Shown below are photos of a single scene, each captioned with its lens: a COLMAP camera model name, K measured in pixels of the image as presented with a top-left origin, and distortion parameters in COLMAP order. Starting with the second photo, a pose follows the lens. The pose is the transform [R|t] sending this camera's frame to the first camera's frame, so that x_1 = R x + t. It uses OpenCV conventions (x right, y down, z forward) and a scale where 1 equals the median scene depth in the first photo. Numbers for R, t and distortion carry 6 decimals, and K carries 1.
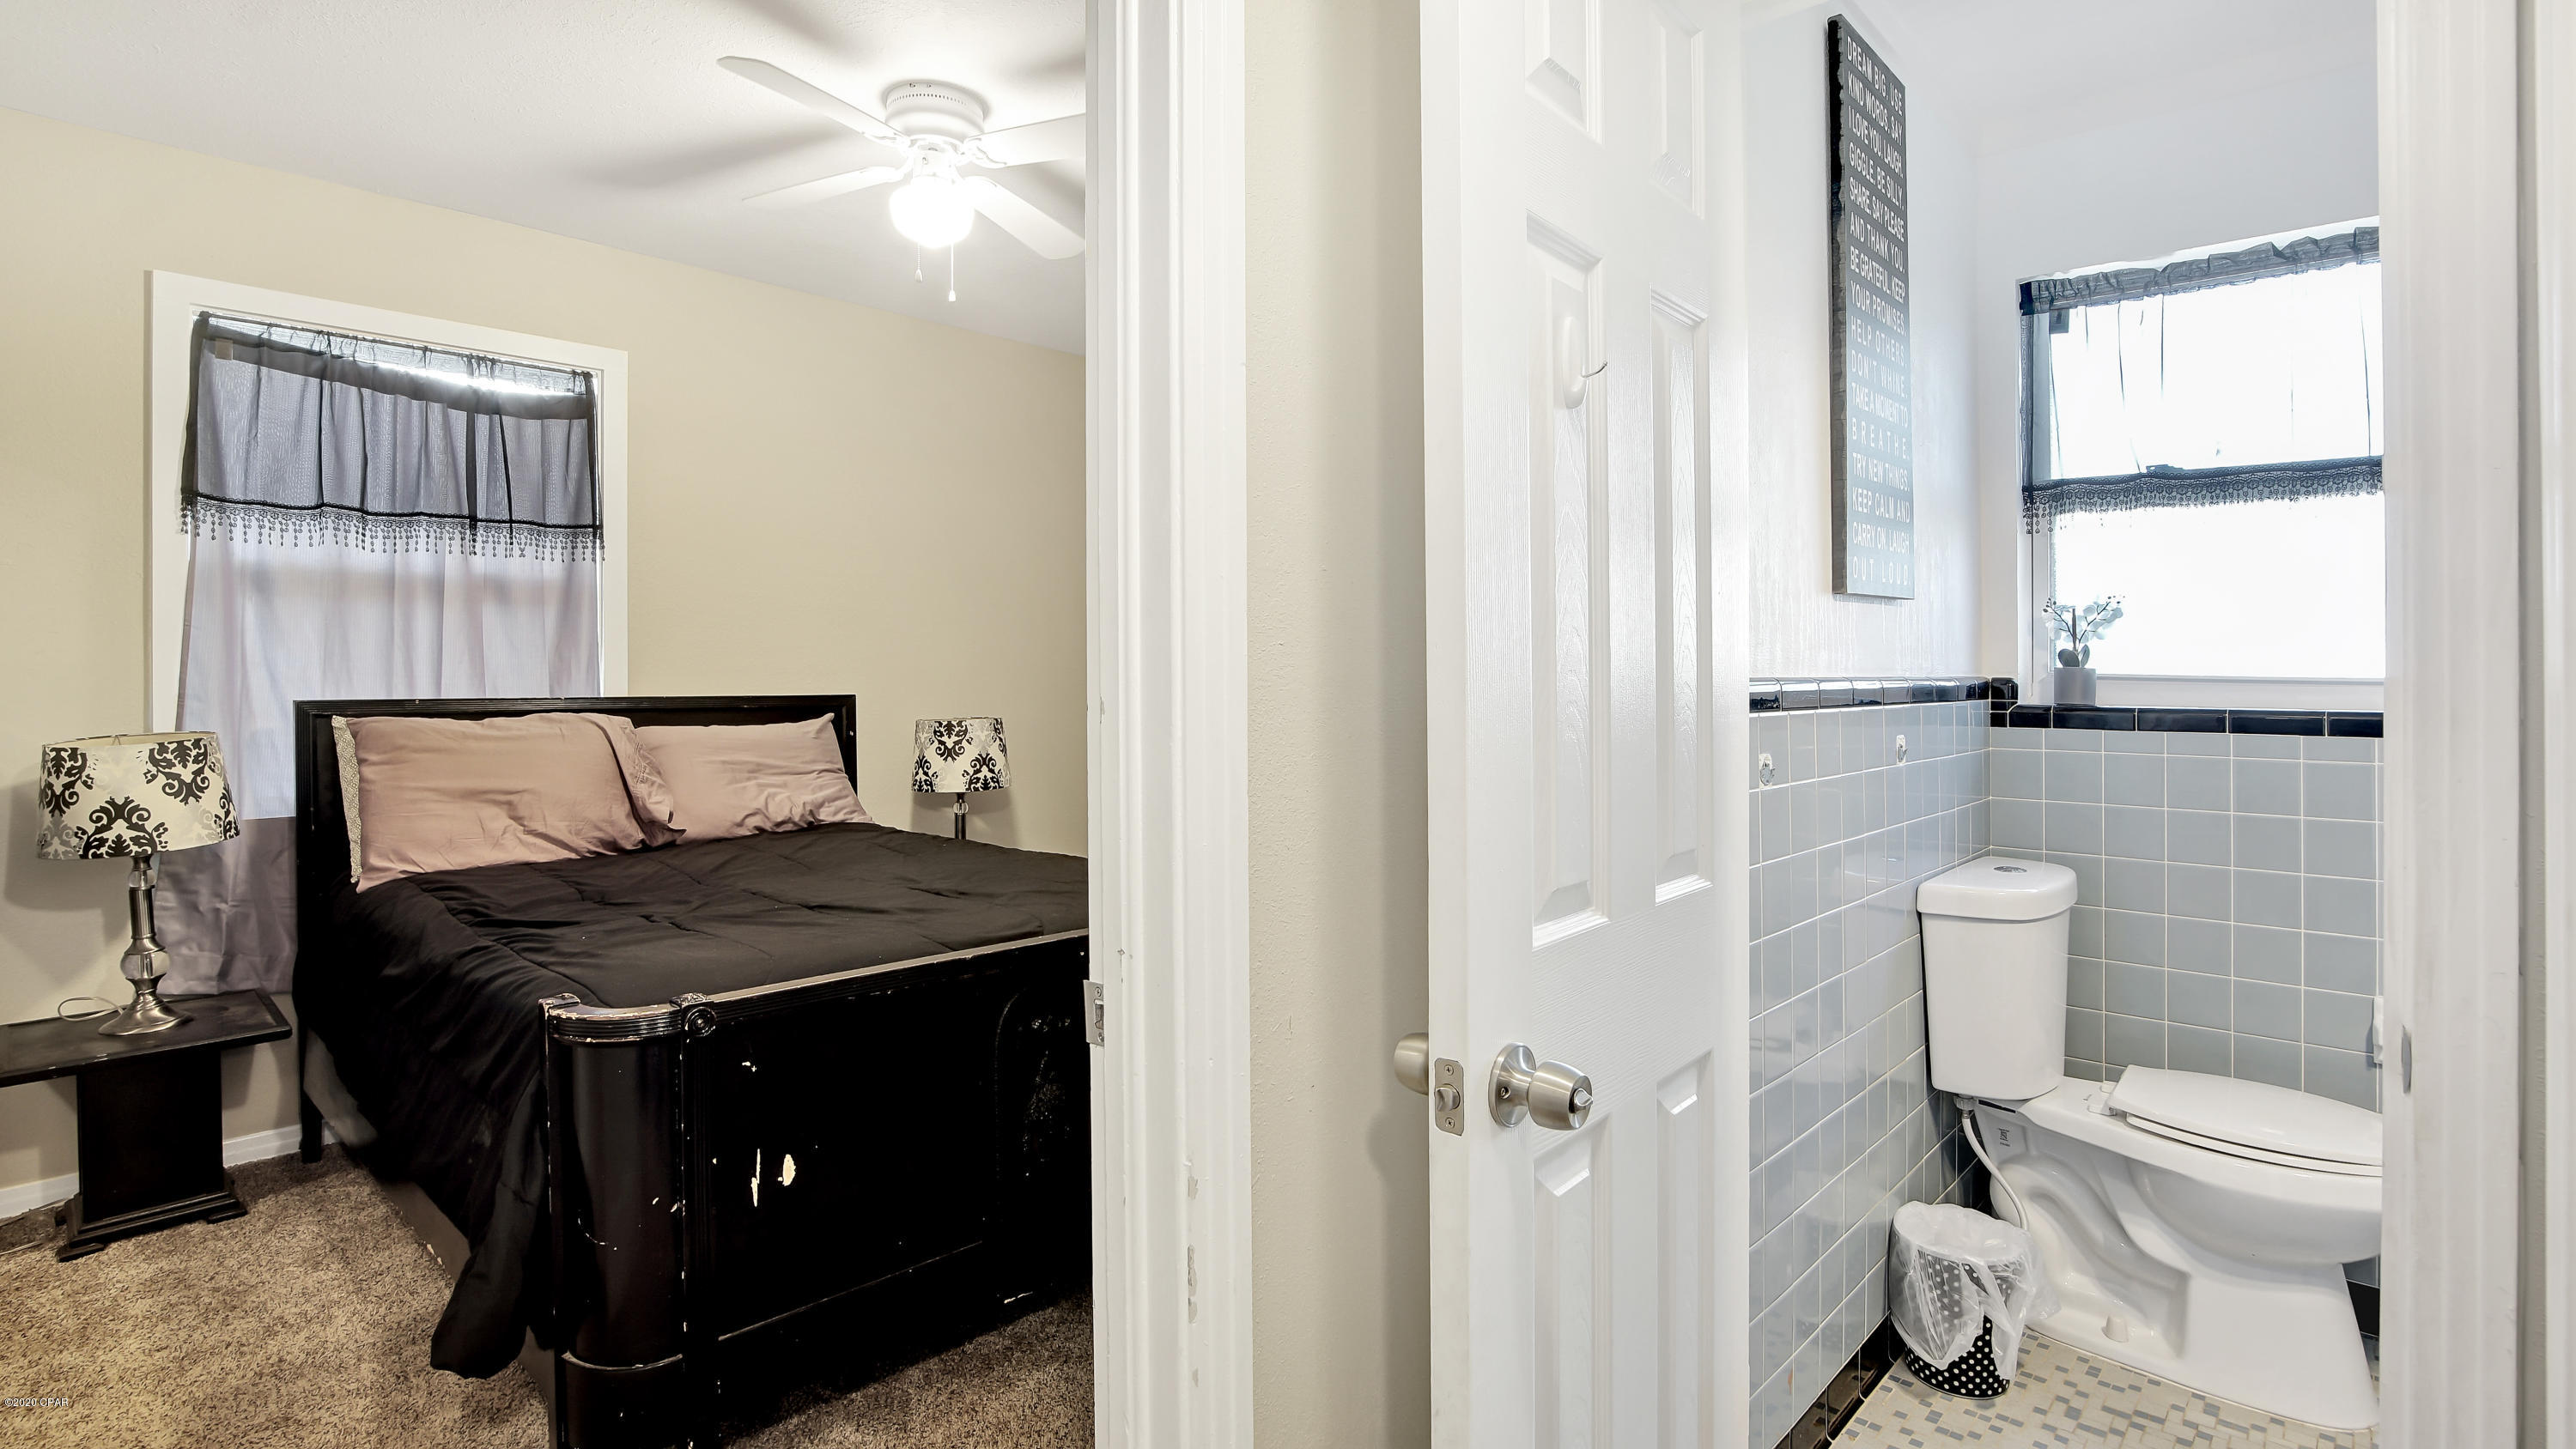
lens RADIAL K [[1219.4, 0, 1289.1], [0, 1219.4, 700.1], [0, 0, 1]] dist [-0.026668, 0.006717]
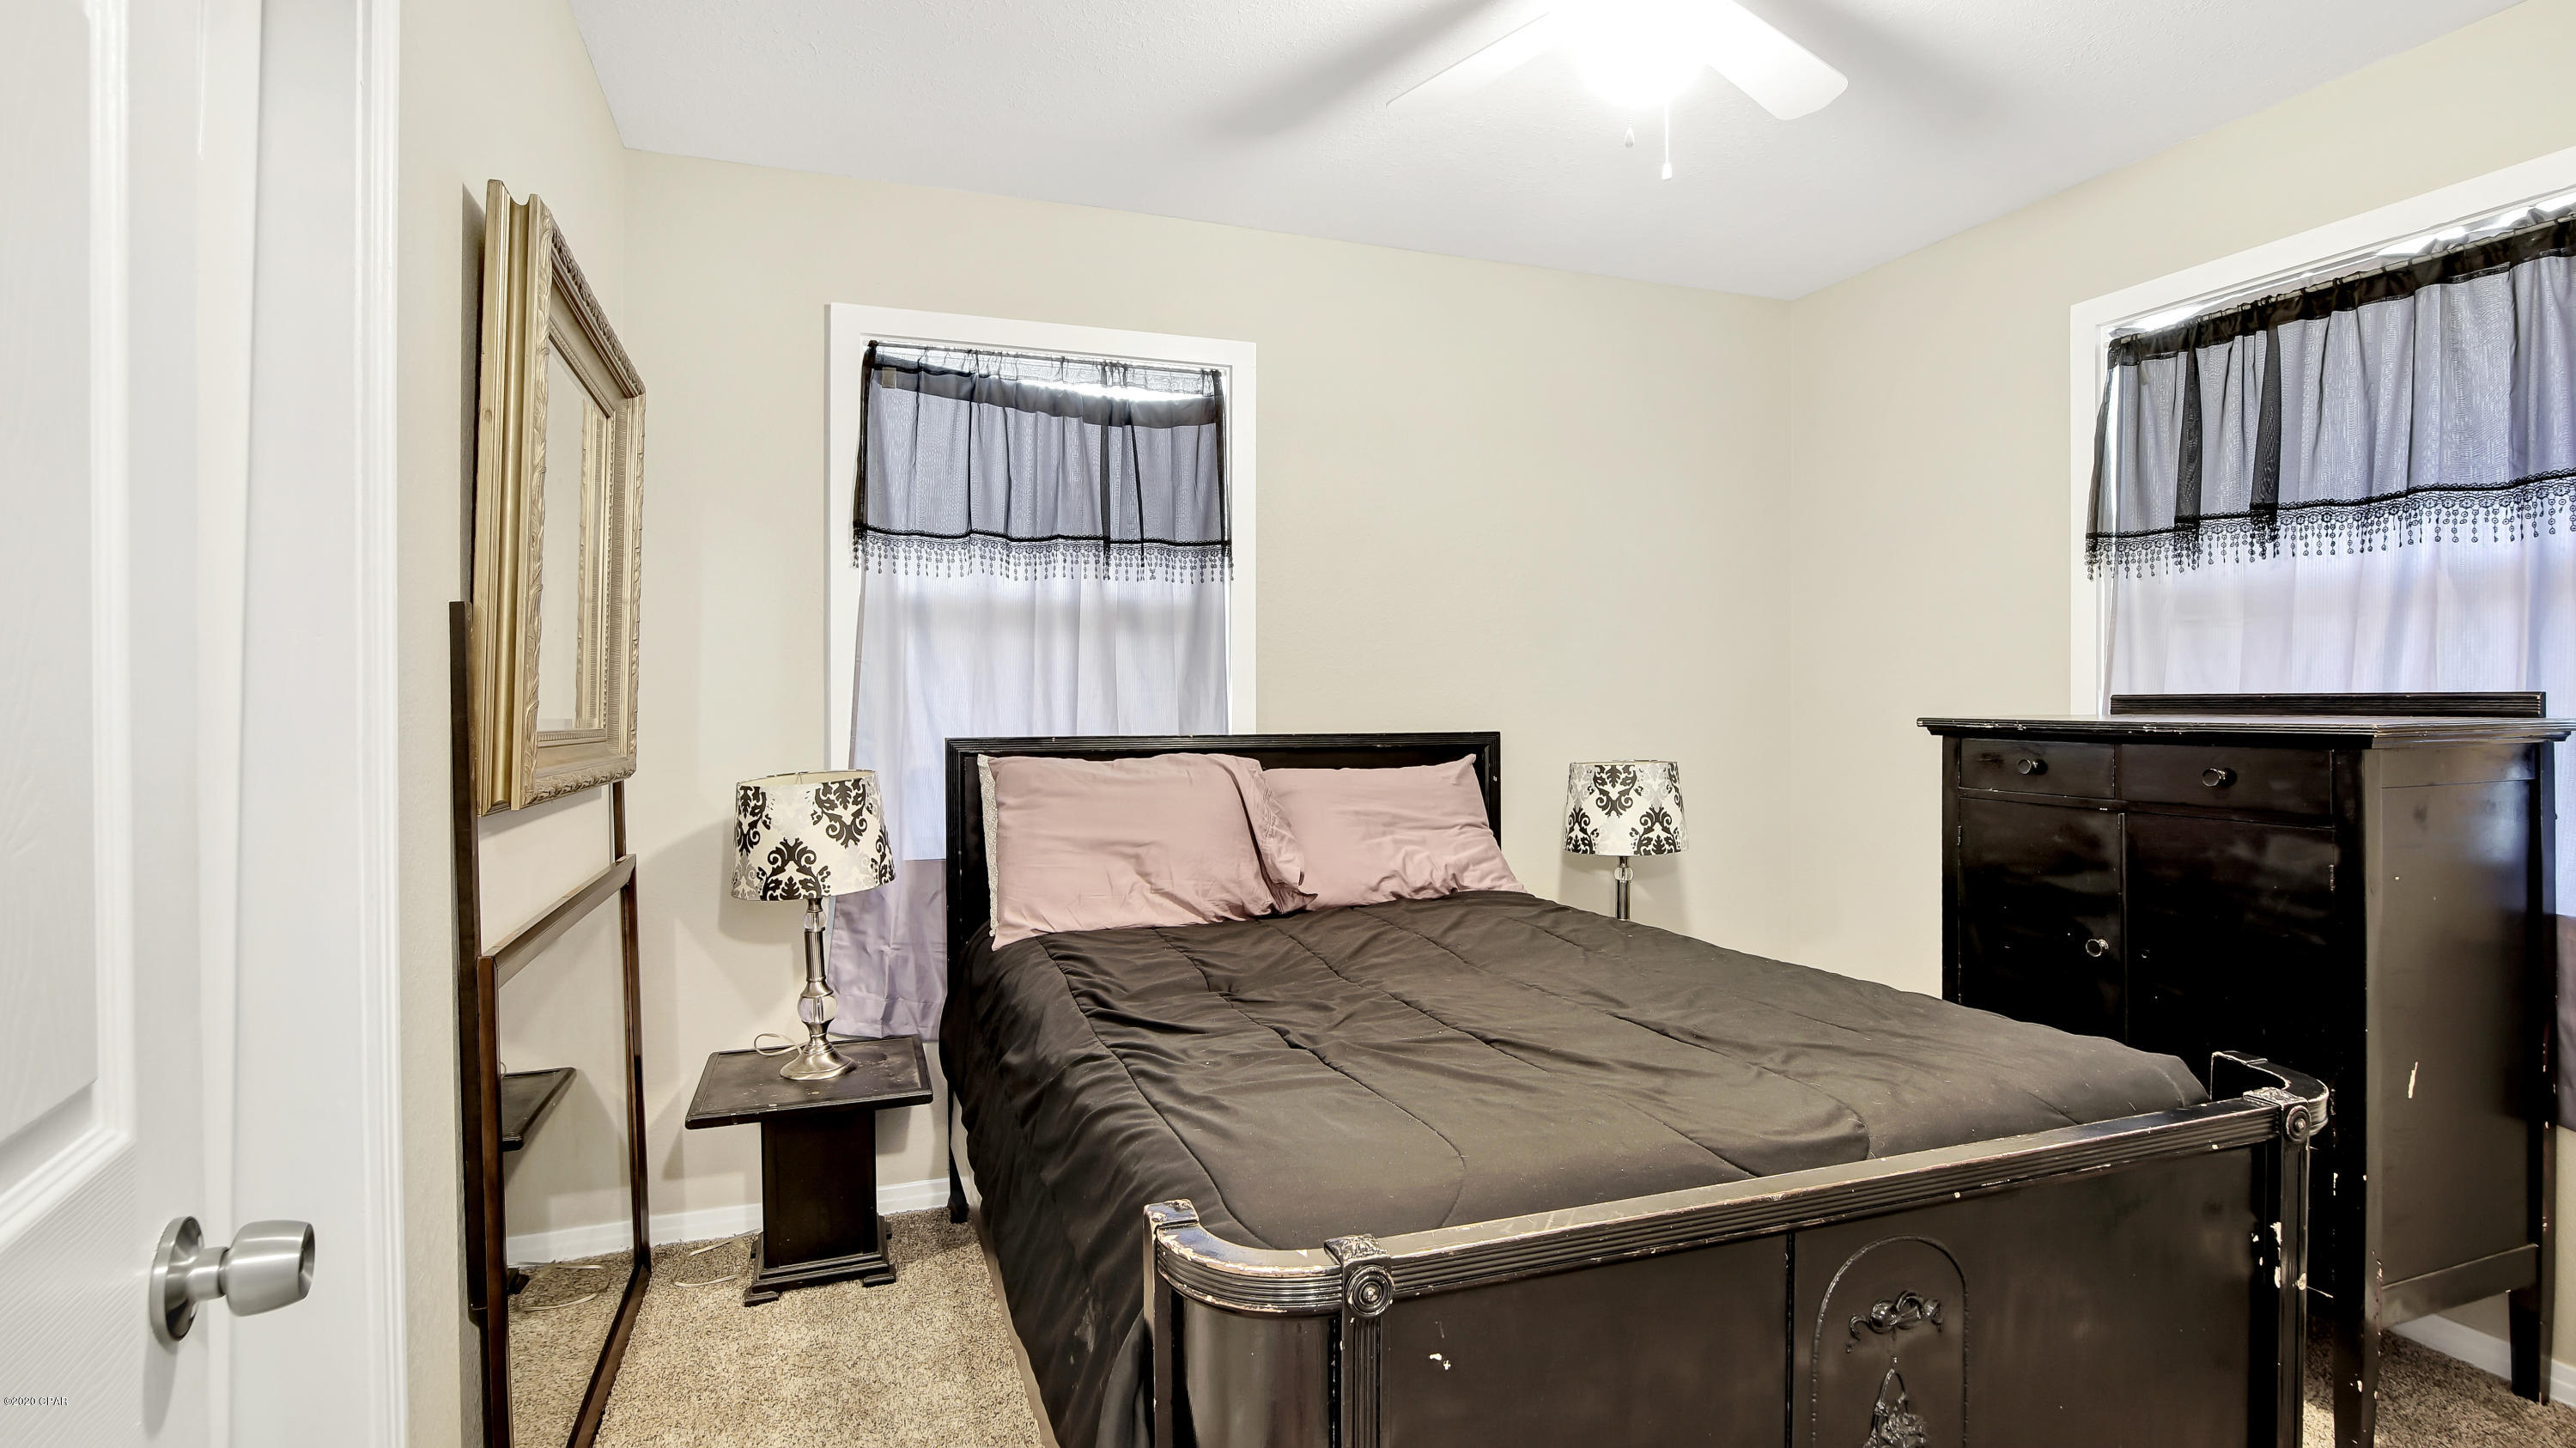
lens RADIAL K [[1215.2, 0, 1274.0], [0, 1215.2, 776.1], [0, 0, 1]] dist [-0.005115, -0.000767]
pose [[0.886850, 0.022581, -0.461505, -0.143240], [-0.004598, 0.999187, 0.040054, -0.008931], [0.462034, -0.033399, 0.886233, 0.251775]]
